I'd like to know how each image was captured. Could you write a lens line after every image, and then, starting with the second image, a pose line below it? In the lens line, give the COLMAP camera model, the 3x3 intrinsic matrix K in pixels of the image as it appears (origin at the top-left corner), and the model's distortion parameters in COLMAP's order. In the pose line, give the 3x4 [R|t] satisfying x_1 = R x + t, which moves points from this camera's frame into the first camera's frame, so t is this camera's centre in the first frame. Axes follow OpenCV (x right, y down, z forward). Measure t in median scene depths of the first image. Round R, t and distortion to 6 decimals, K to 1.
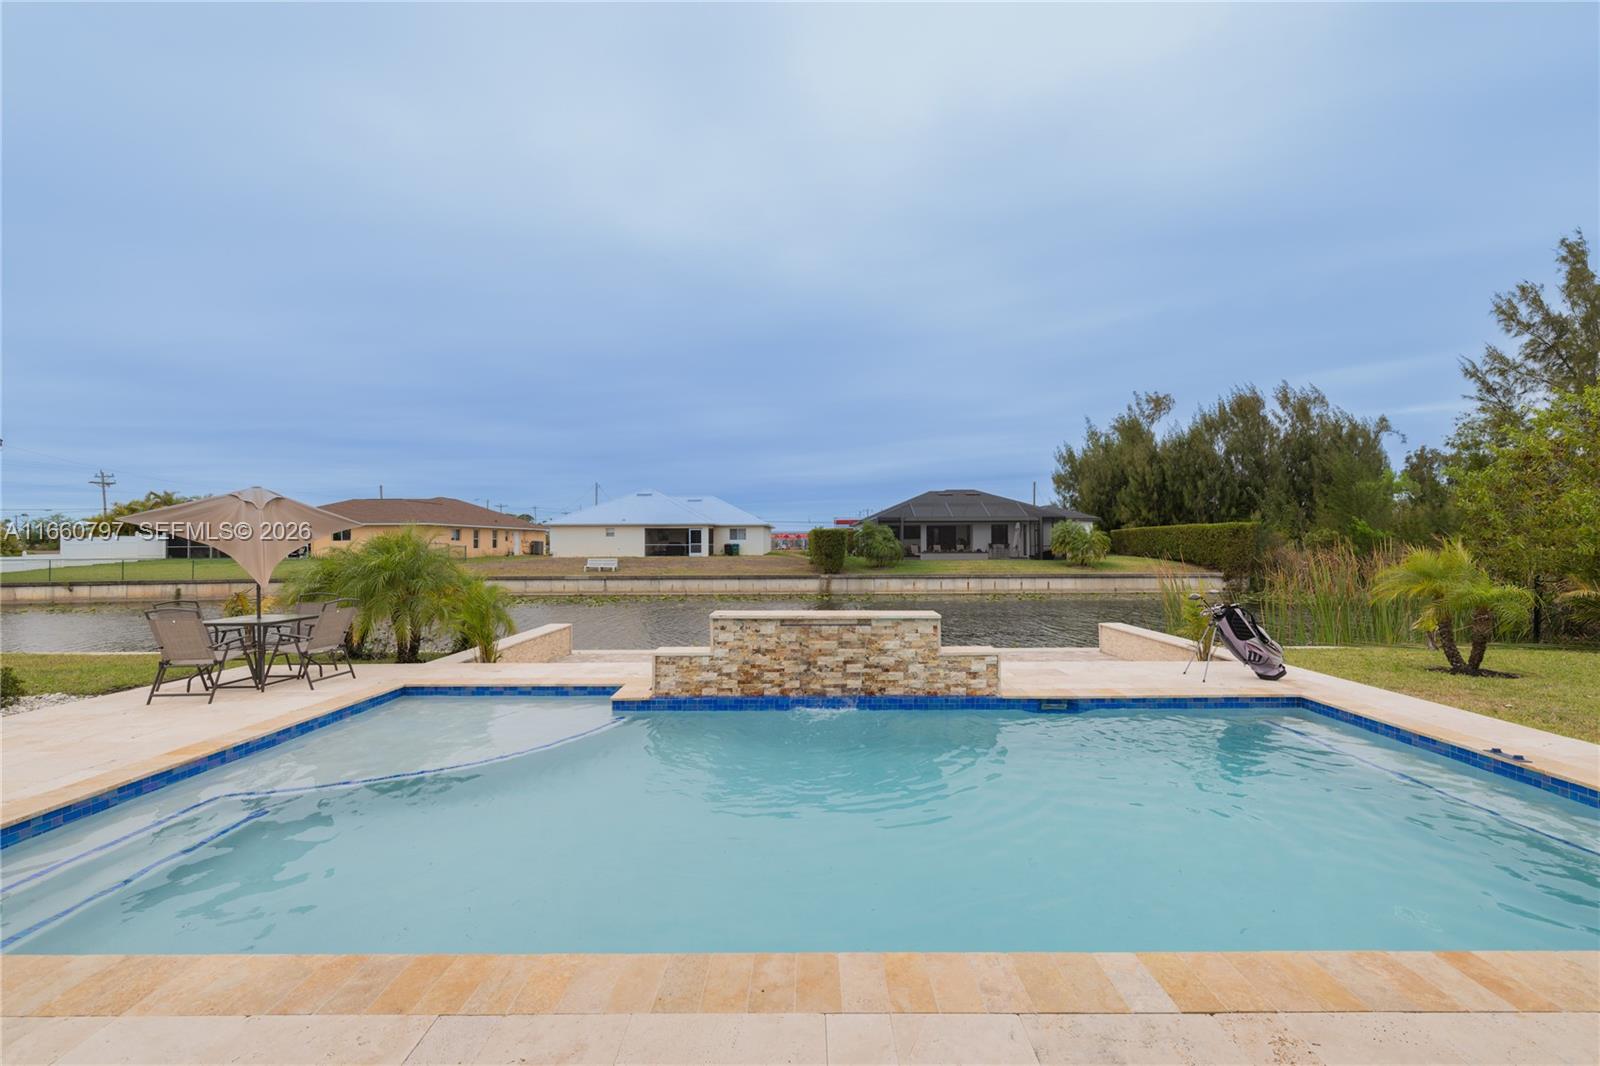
lens RADIAL K [[642.1, 0, 802.3], [0, 642.1, 532.7], [0, 0, 1]] dist [0.001660, -0.000172]
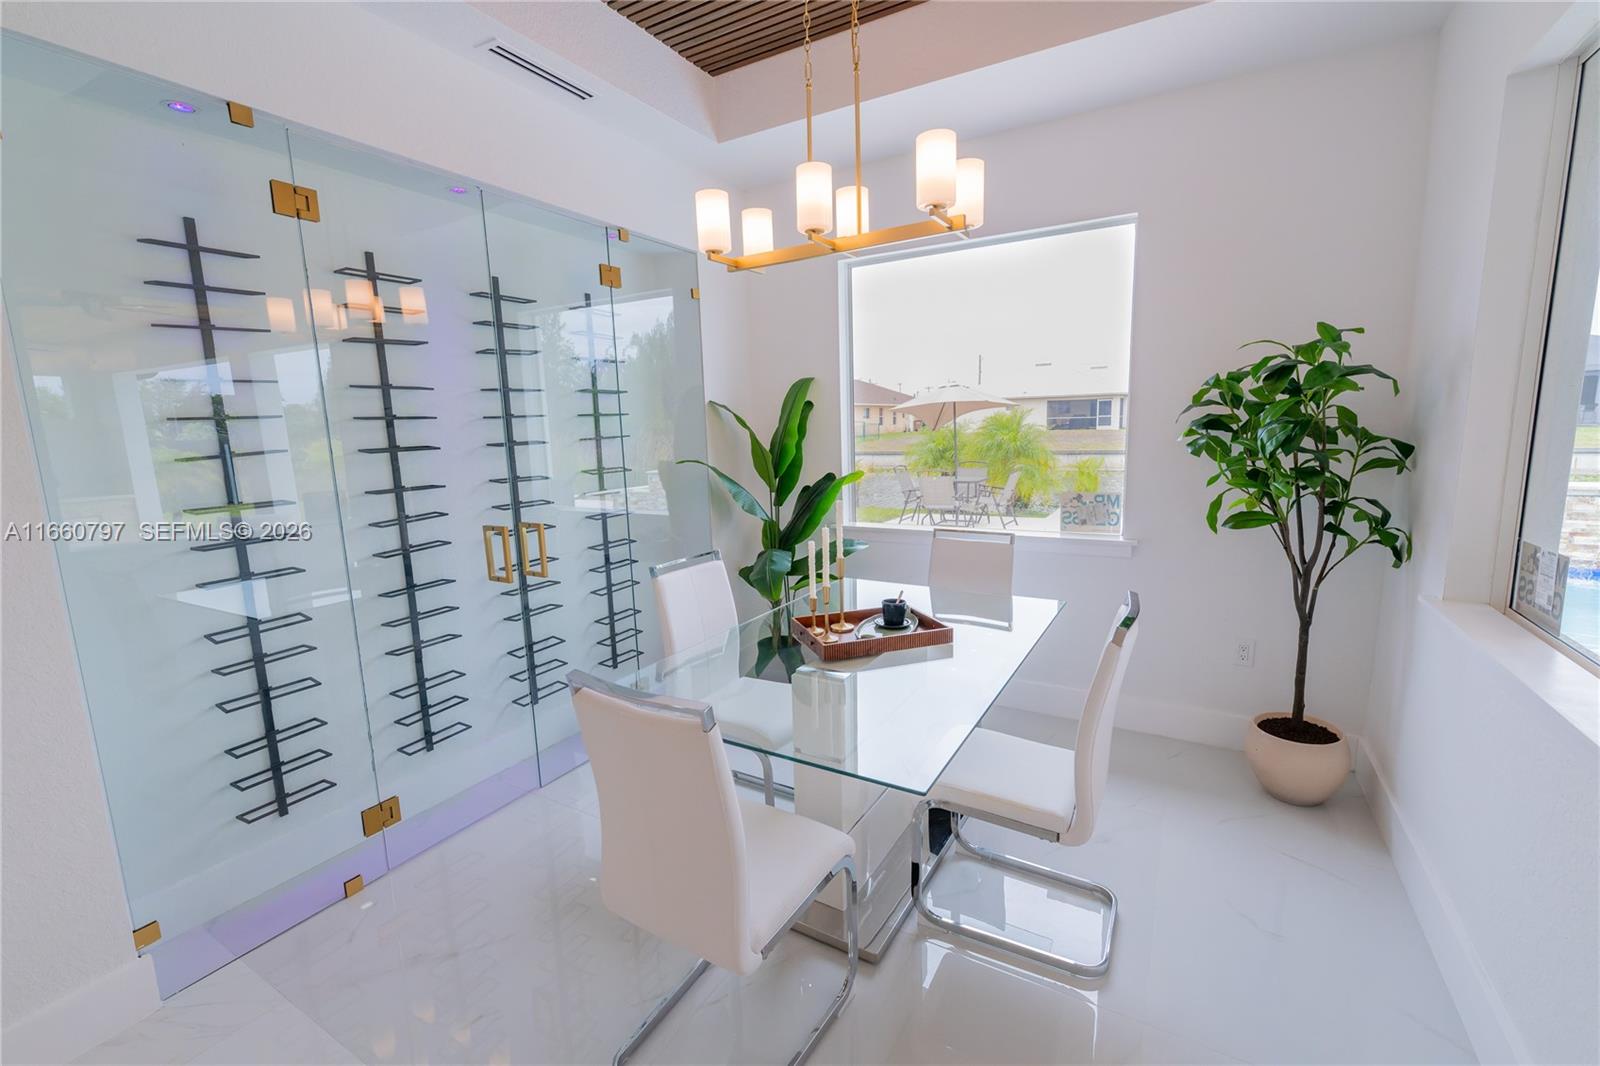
lens RADIAL K [[669.1, 0, 803.6], [0, 669.1, 535.9], [0, 0, 1]] dist [-0.000132, 0.000027]
pose [[0.867632, 0.061483, -0.493391, -0.412755], [0.033888, 0.982705, 0.182050, -0.019037], [0.496051, -0.174673, 0.850543, -0.417250]]
